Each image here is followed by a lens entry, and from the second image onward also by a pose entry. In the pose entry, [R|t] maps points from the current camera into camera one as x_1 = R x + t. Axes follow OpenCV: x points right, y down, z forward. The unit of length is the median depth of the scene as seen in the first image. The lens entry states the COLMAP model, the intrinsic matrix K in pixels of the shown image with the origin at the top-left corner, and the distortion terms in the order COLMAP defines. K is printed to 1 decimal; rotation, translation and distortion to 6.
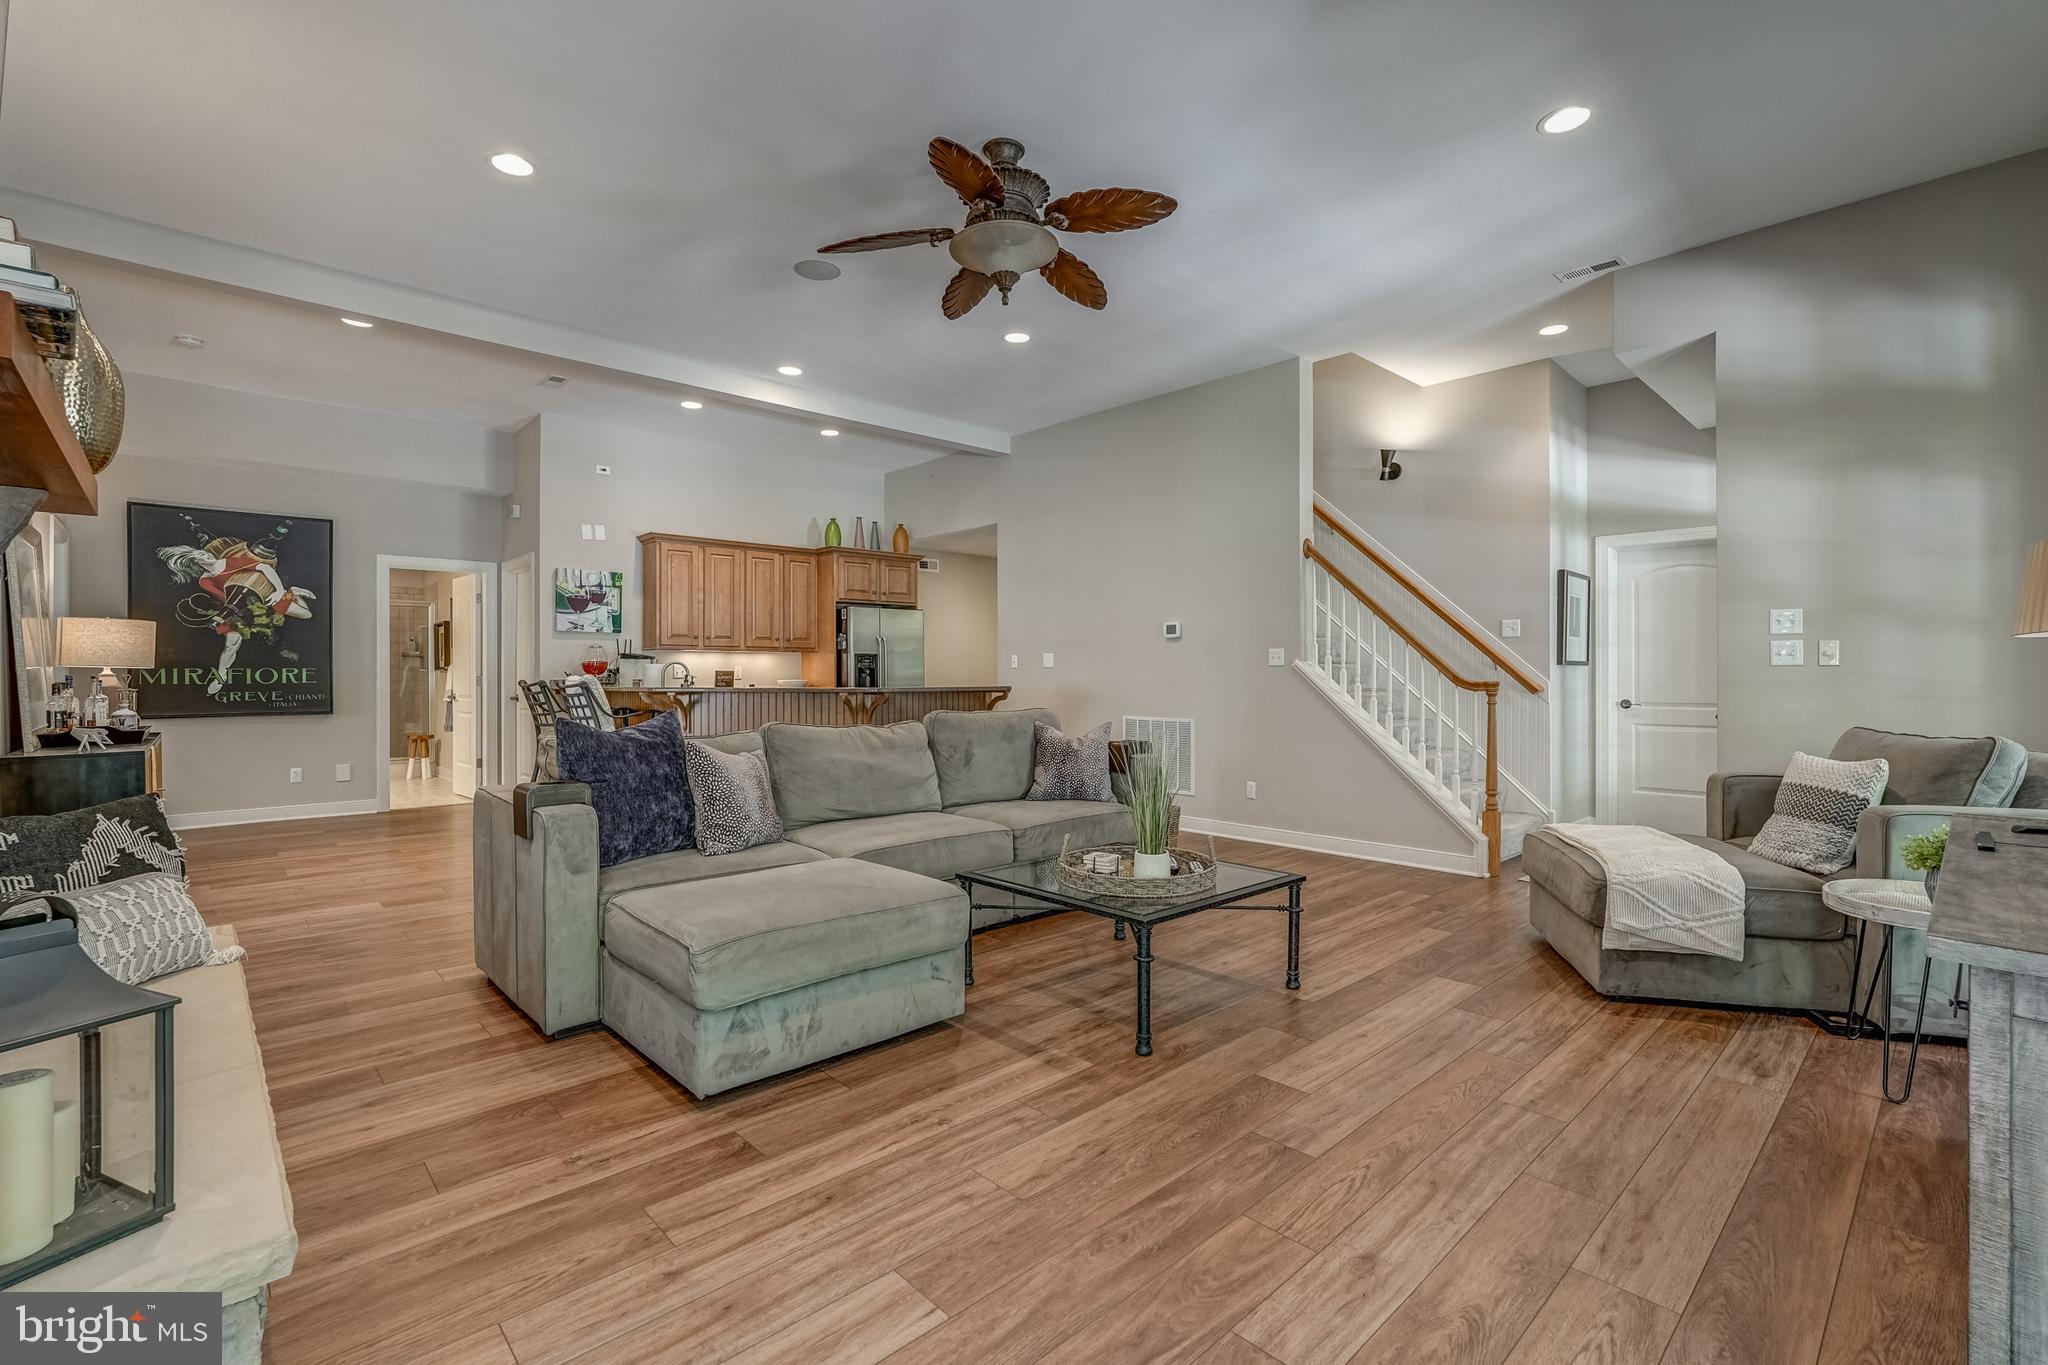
lens RADIAL K [[899.2, 0, 1027.6], [0, 899.2, 679.2], [0, 0, 1]] dist [0.002825, 0.000189]
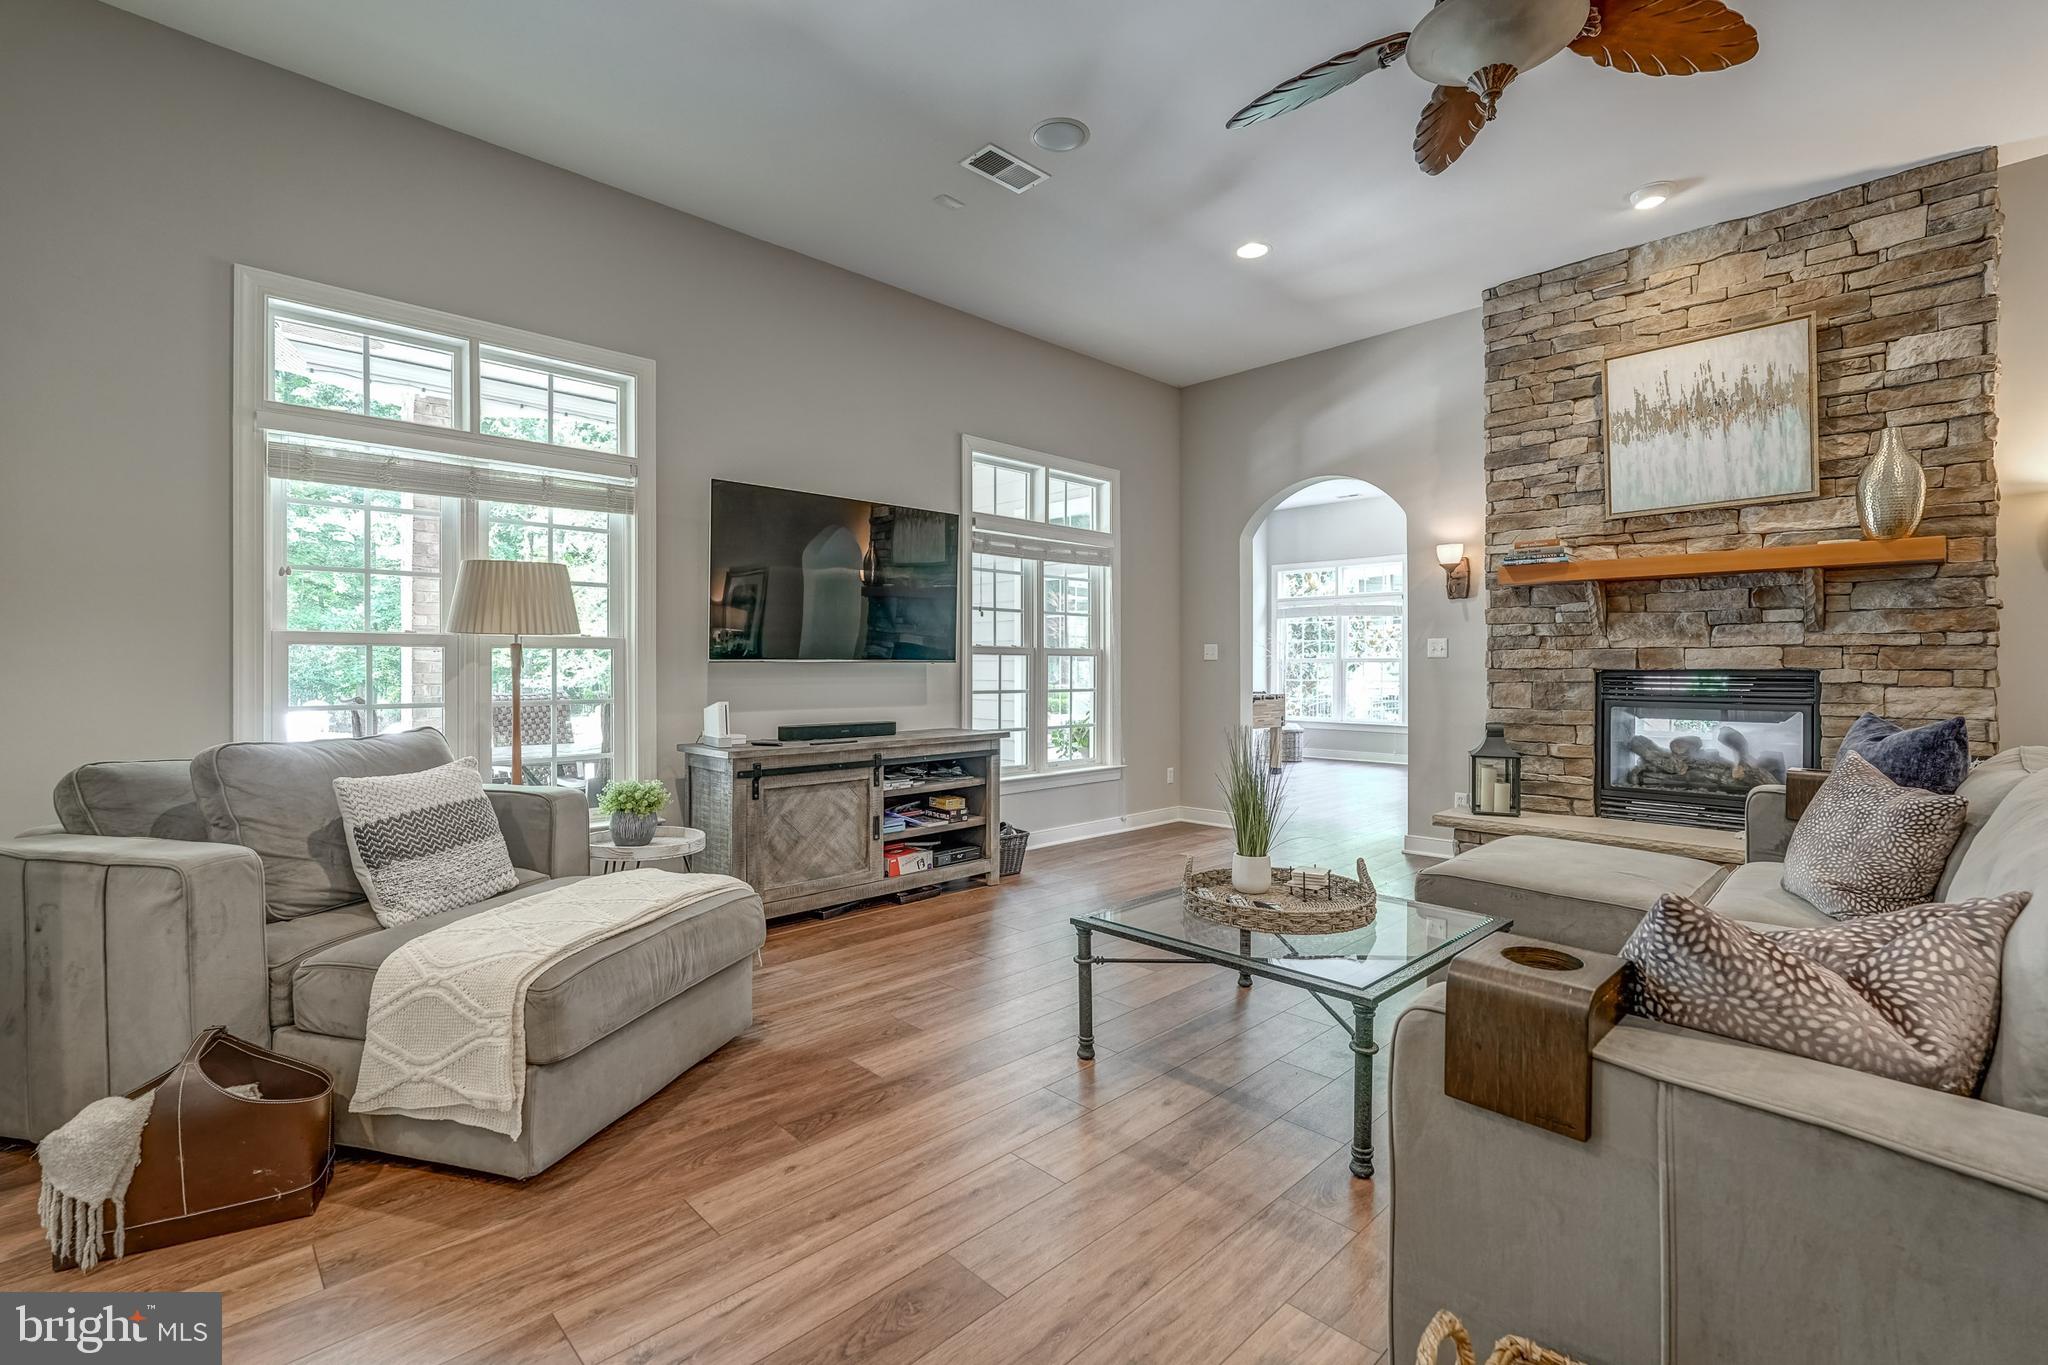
lens RADIAL K [[899.2, 0, 1023.5], [0, 899.2, 674.6], [0, 0, 1]] dist [0.002825, 0.000189]
pose [[-0.999793, -0.001141, -0.020318, 0.423254], [-0.001328, 0.999957, 0.009232, -0.004314], [0.020306, 0.009257, -0.999751, 2.063397]]
